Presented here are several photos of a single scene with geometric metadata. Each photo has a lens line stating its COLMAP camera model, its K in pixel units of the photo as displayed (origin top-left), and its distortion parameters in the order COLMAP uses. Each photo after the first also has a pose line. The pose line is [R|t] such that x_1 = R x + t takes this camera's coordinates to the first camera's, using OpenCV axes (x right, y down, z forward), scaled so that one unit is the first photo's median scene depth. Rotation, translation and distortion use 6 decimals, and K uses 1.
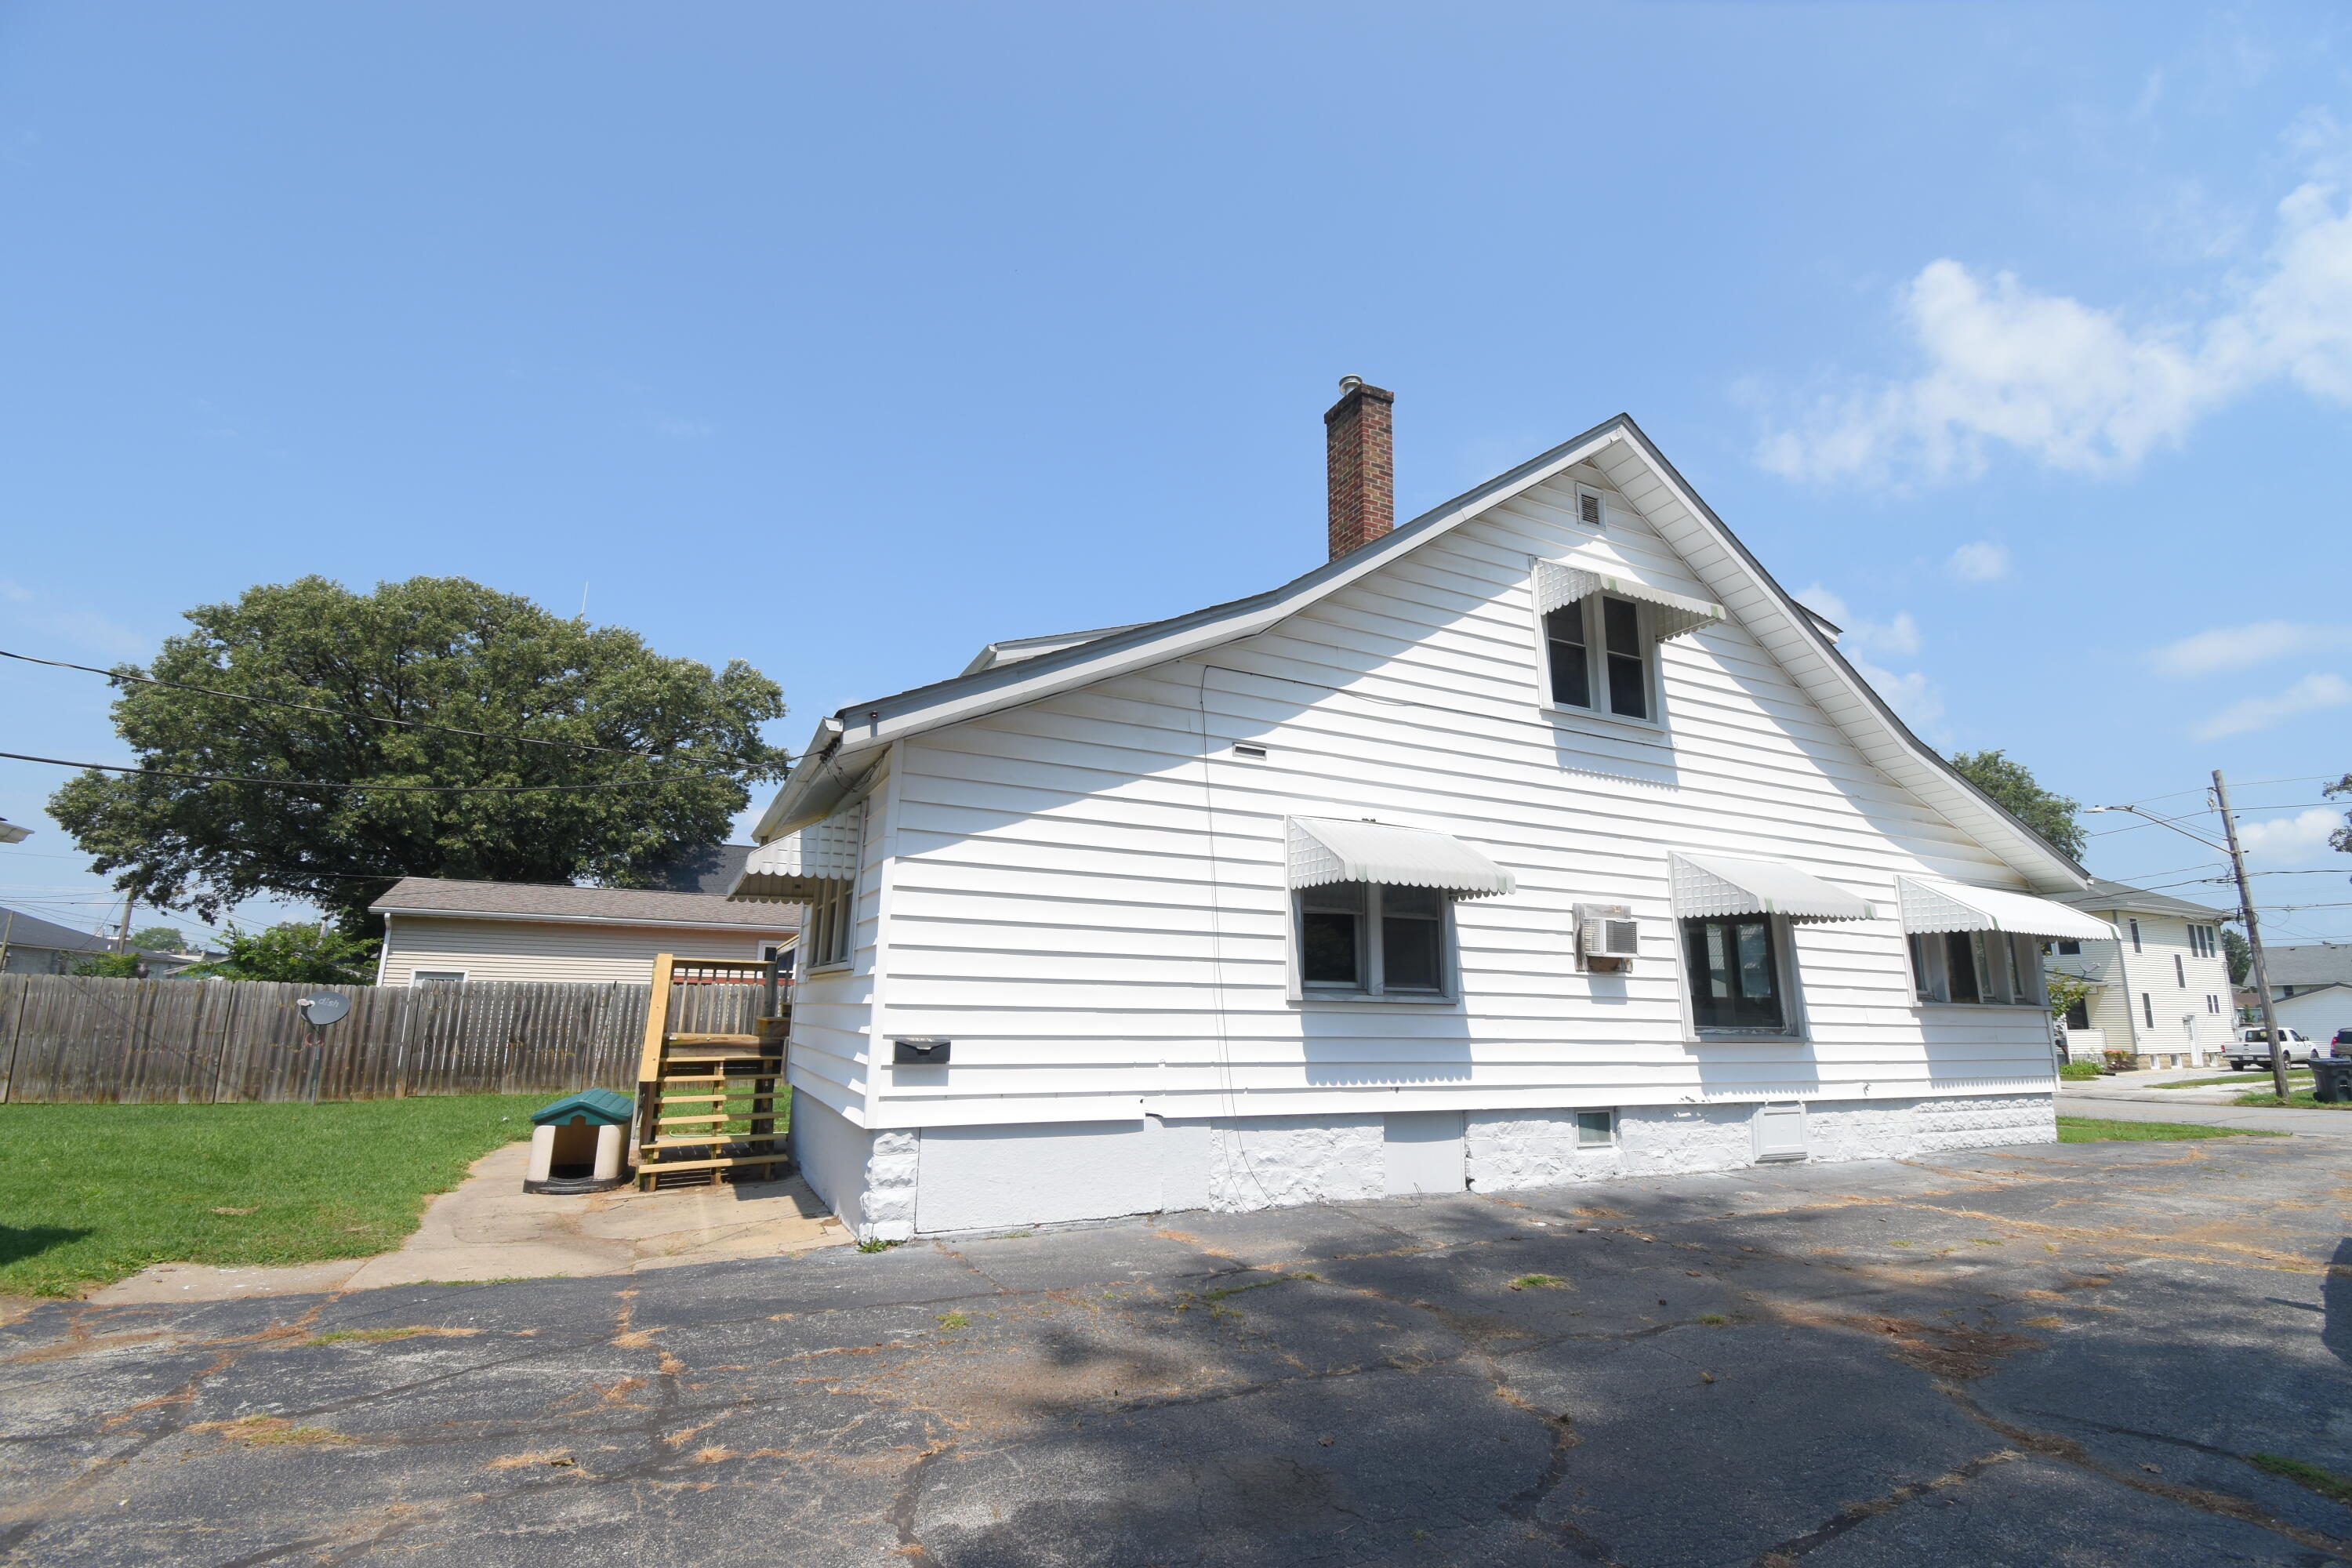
lens RADIAL K [[1159.4, 0, 1261.6], [0, 1159.4, 770.4], [0, 0, 1]] dist [-0.030441, -0.002949]
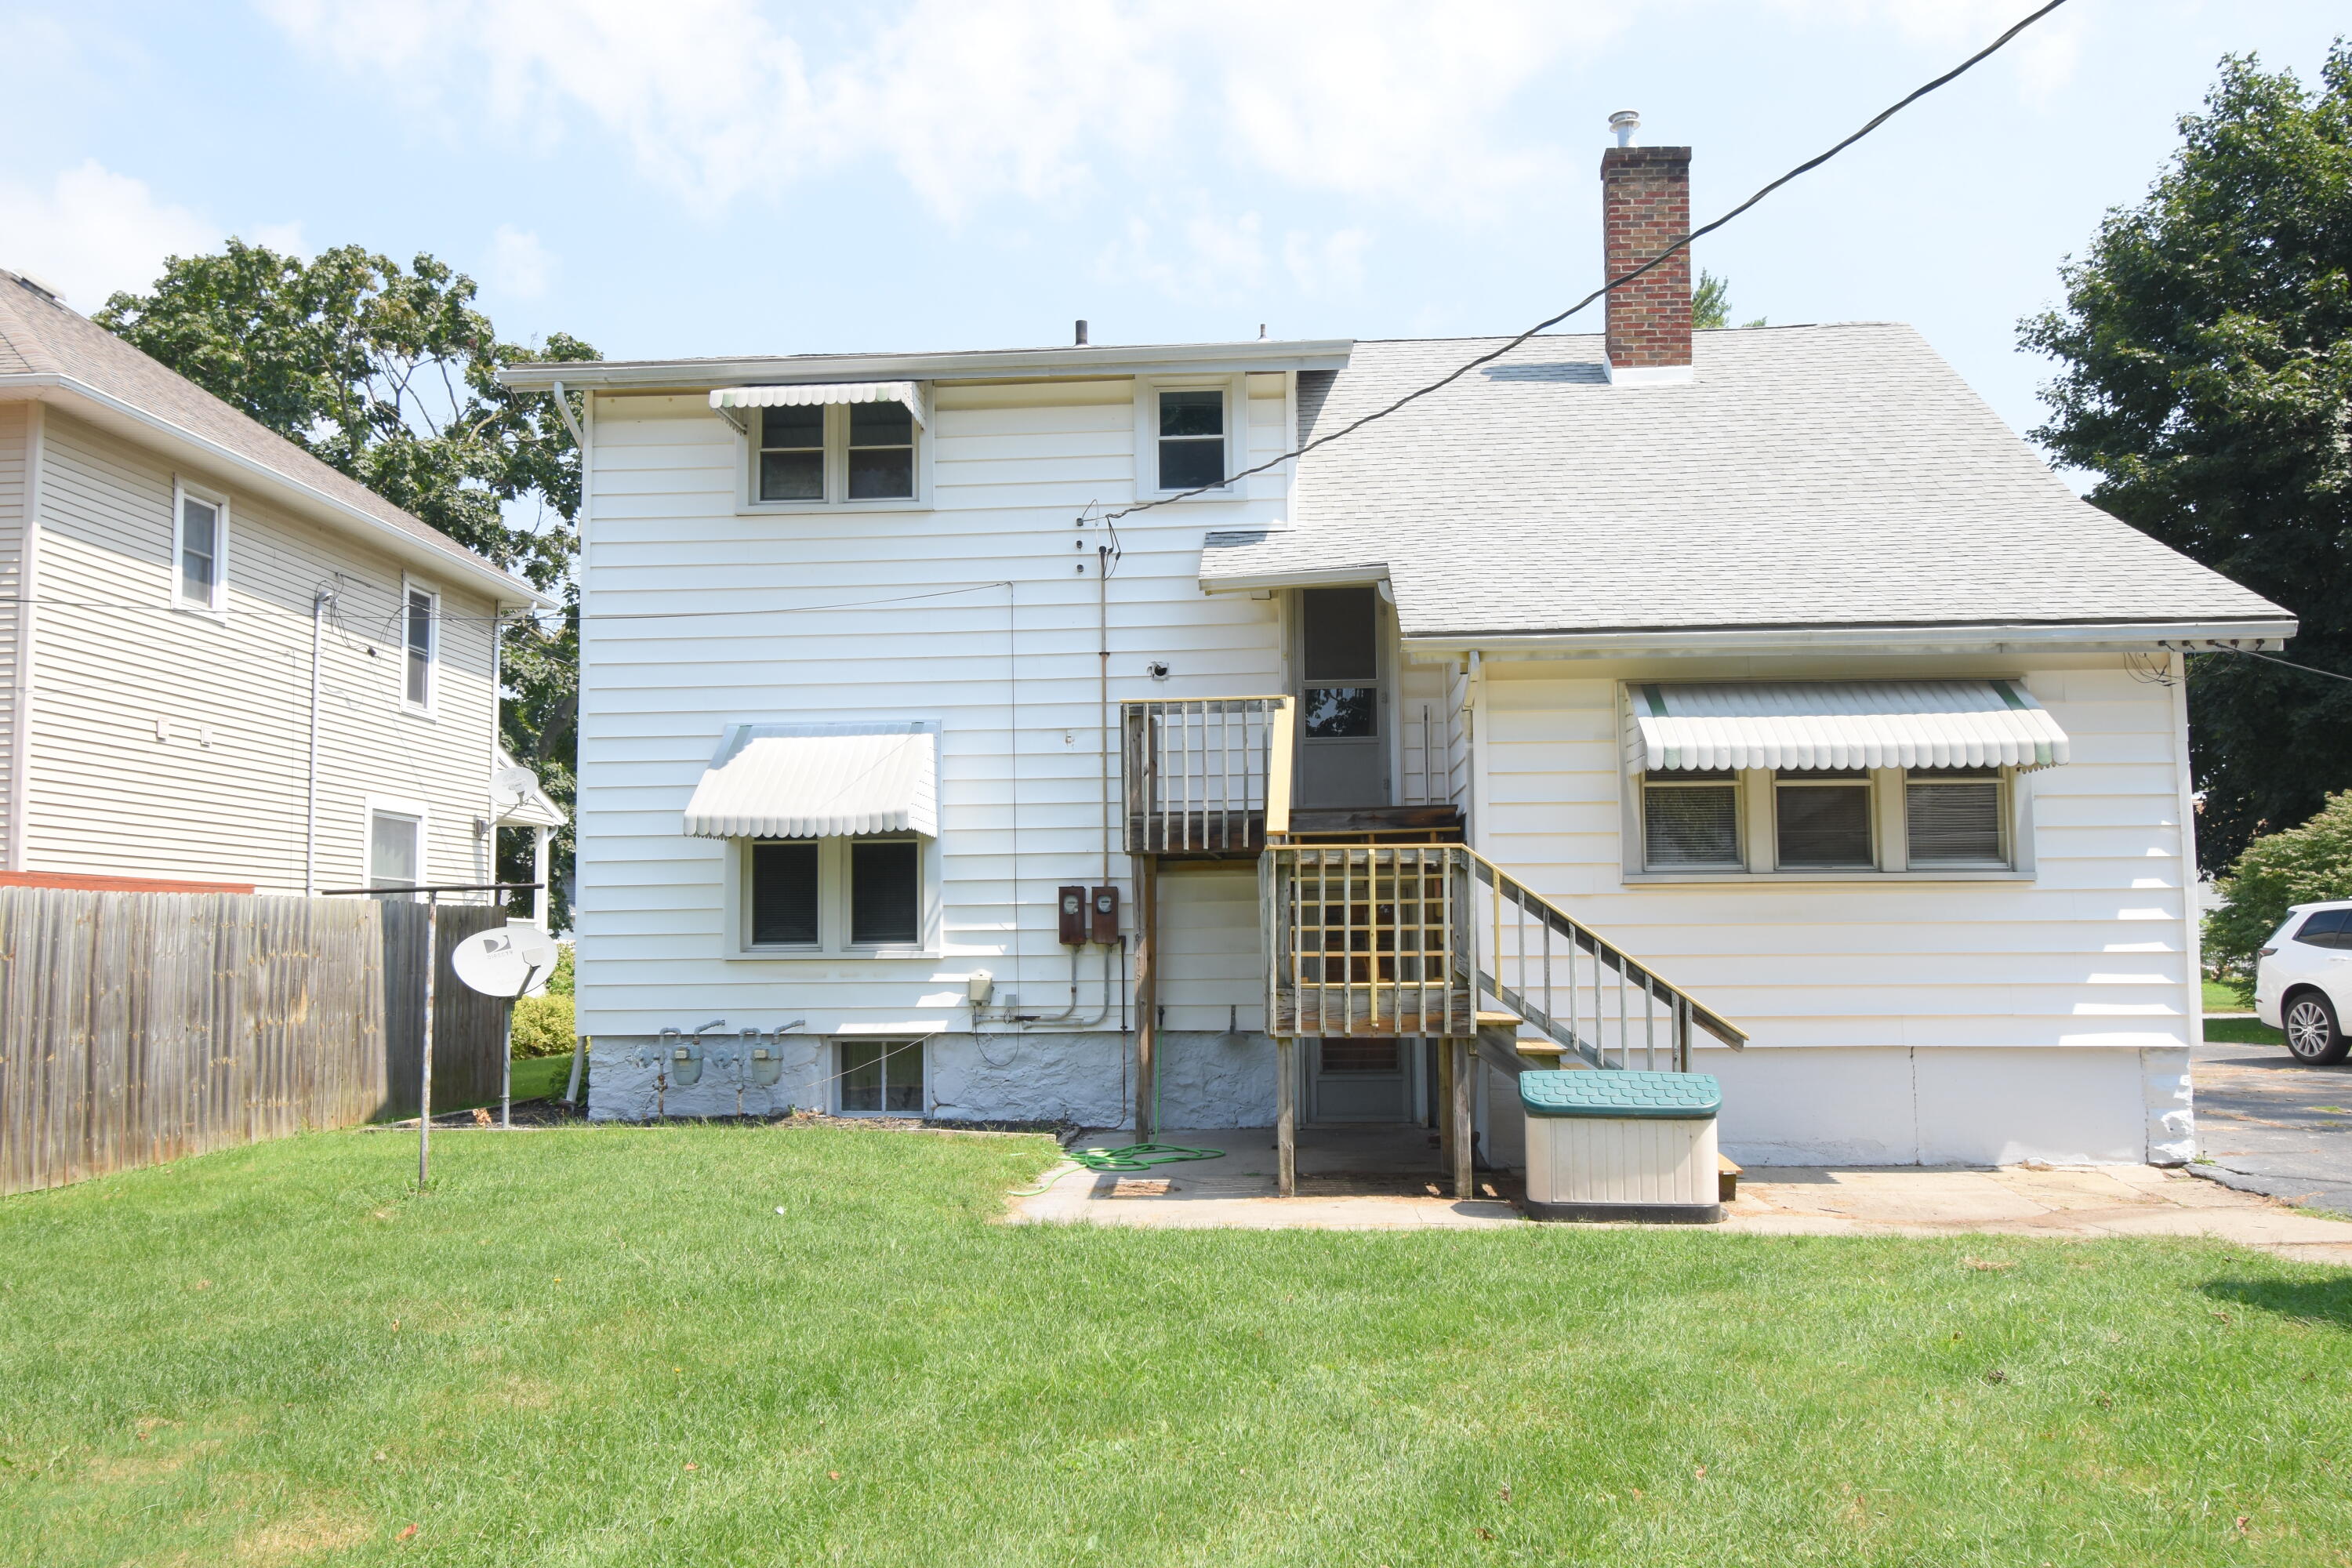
lens RADIAL K [[1968.3, 0, 1169.4], [0, 1968.3, 791.0], [0, 0, 1]] dist [0.005067, -0.029858]
pose [[0.511222, 0.051072, 0.857930, -1.018505], [-0.156133, 0.987141, 0.034273, 0.091210], [-0.845148, -0.151472, 0.512622, 0.450752]]
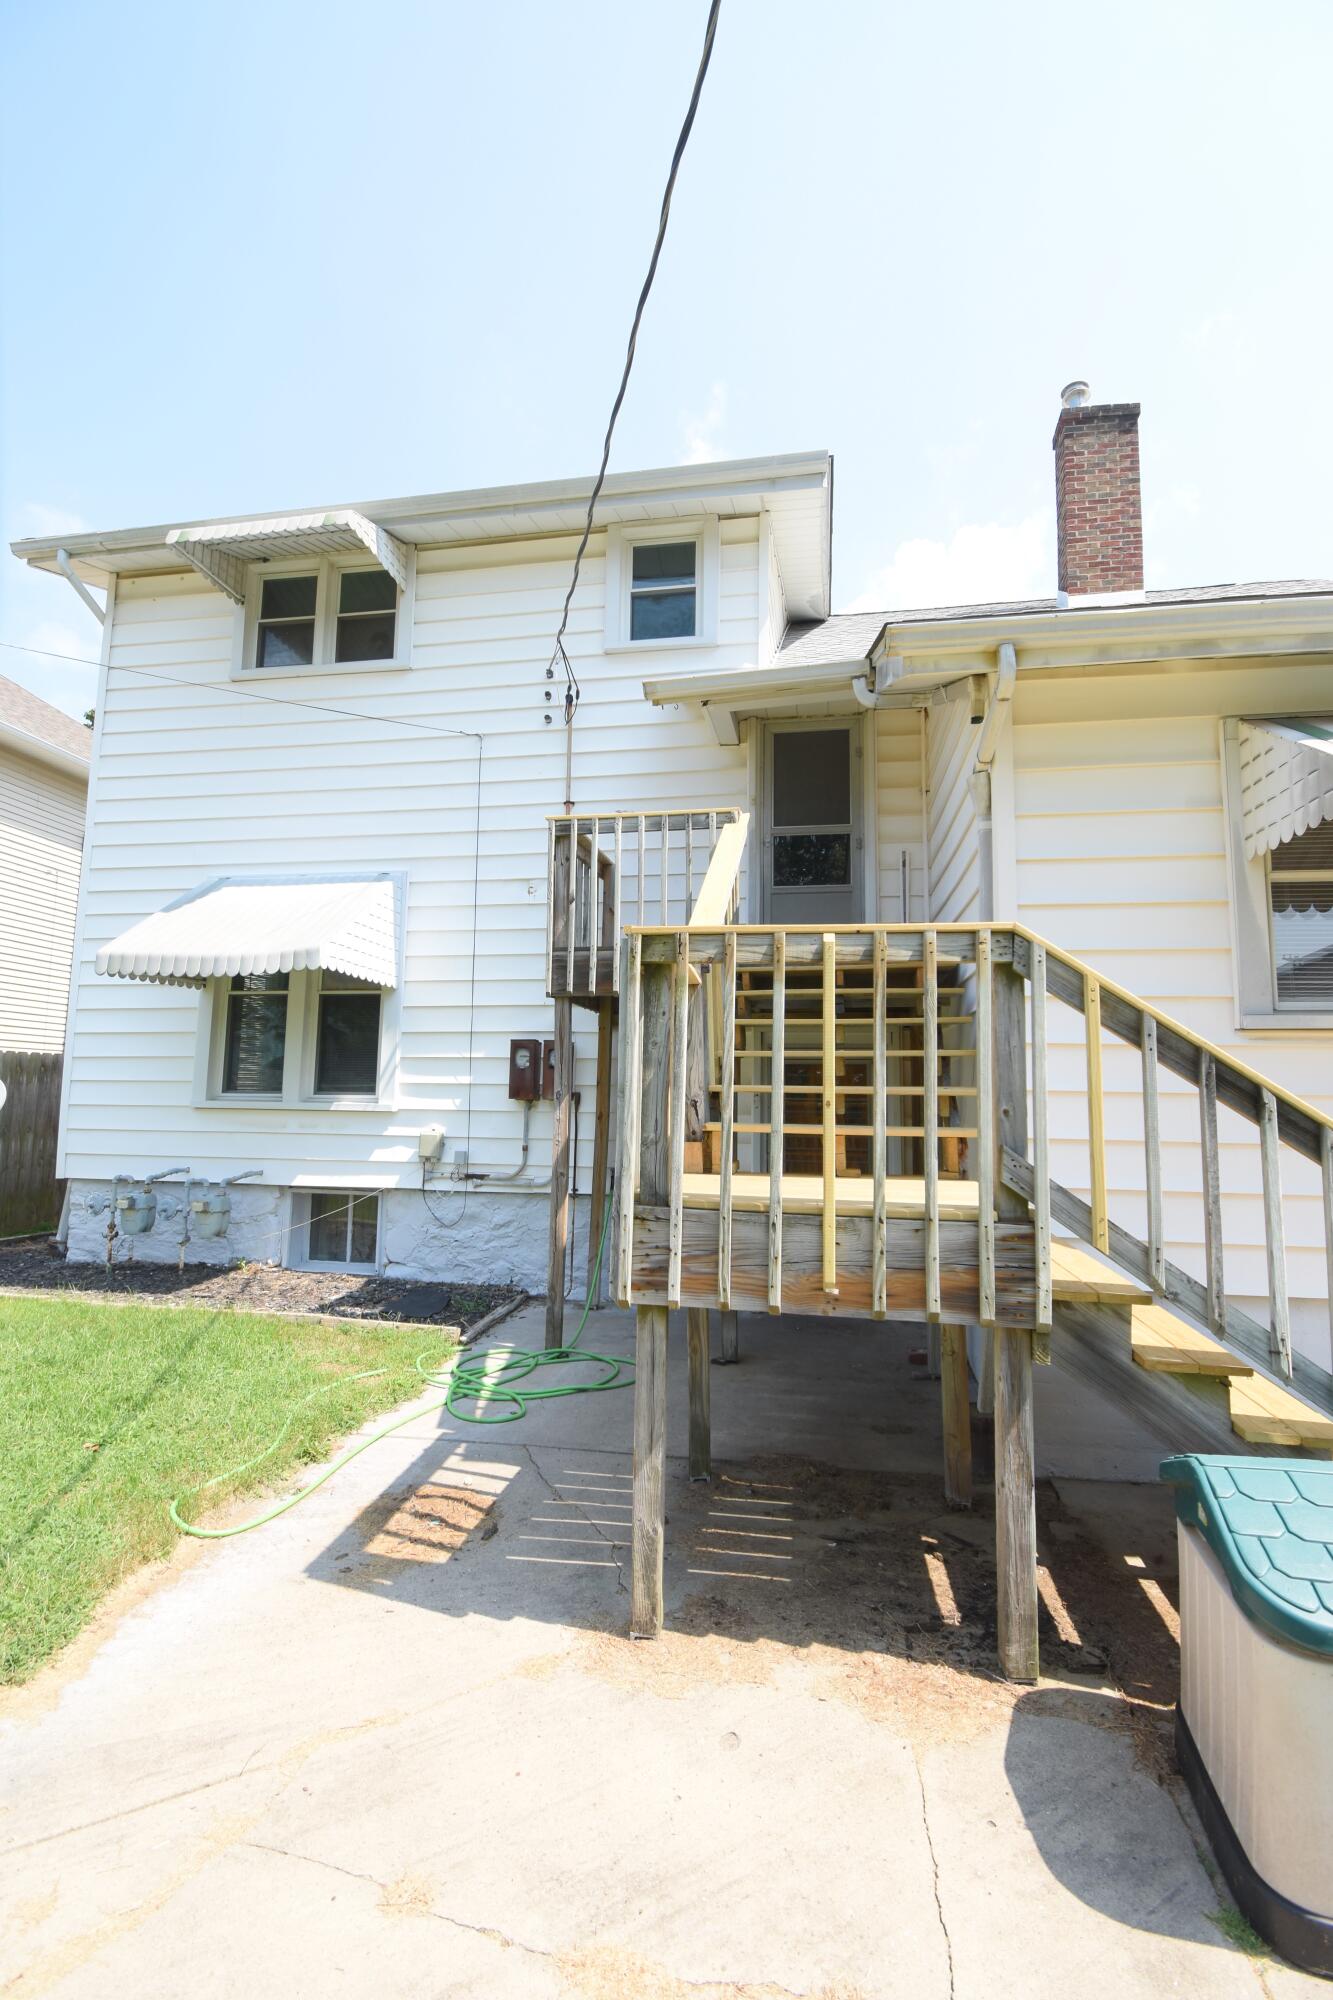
lens RADIAL K [[893.1, 0, 672.5], [0, 893.1, 997.8], [0, 0, 1]] dist [0.008485, -0.010205]
pose [[0.590545, 0.084901, 0.802527, -0.531399], [-0.168659, 0.985475, 0.019853, 0.136666], [-0.789184, -0.147077, 0.596286, 0.667567]]
